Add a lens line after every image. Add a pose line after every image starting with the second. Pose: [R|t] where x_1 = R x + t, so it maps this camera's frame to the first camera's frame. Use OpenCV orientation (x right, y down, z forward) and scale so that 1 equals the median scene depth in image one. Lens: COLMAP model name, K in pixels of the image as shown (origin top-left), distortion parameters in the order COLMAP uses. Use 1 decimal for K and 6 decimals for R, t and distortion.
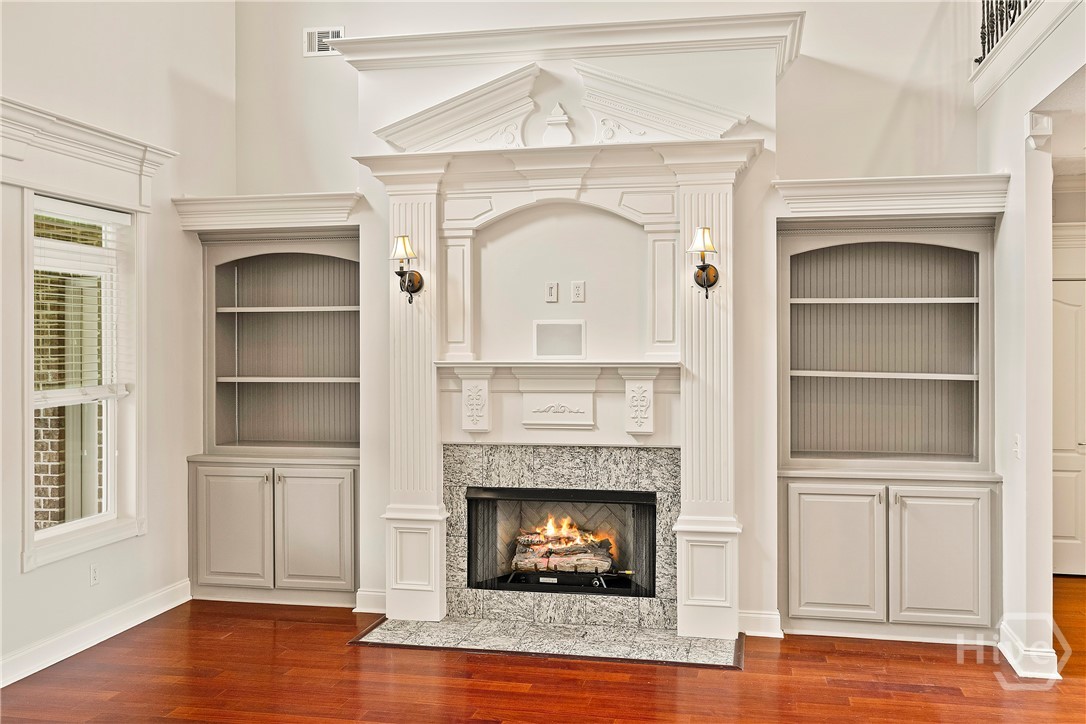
lens RADIAL K [[1058.5, 0, 544.2], [0, 1058.5, 344.6], [0, 0, 1]] dist [0.008645, 0.000000]
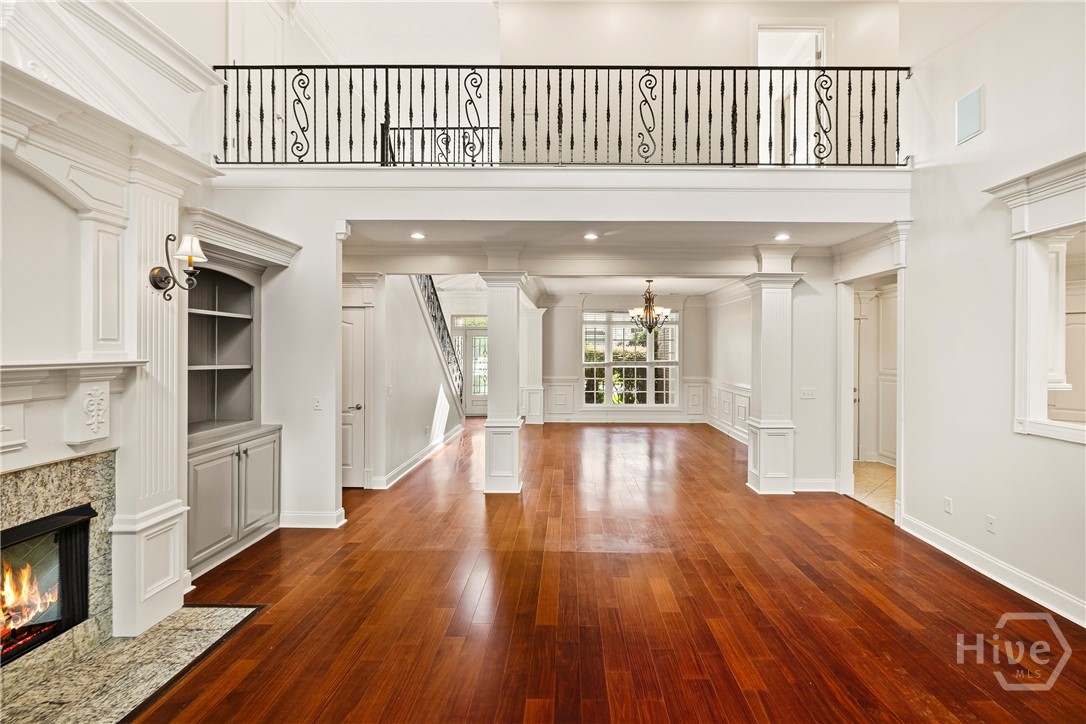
lens RADIAL K [[484.7, 0, 578.6], [0, 484.7, 353.1], [0, 0, 1]] dist [-0.017843, 0.002361]
pose [[-0.226891, -0.003544, 0.973914, -0.388408], [-0.001599, 0.999993, 0.003266, 0.007048], [-0.973919, -0.000817, -0.226895, 0.673754]]
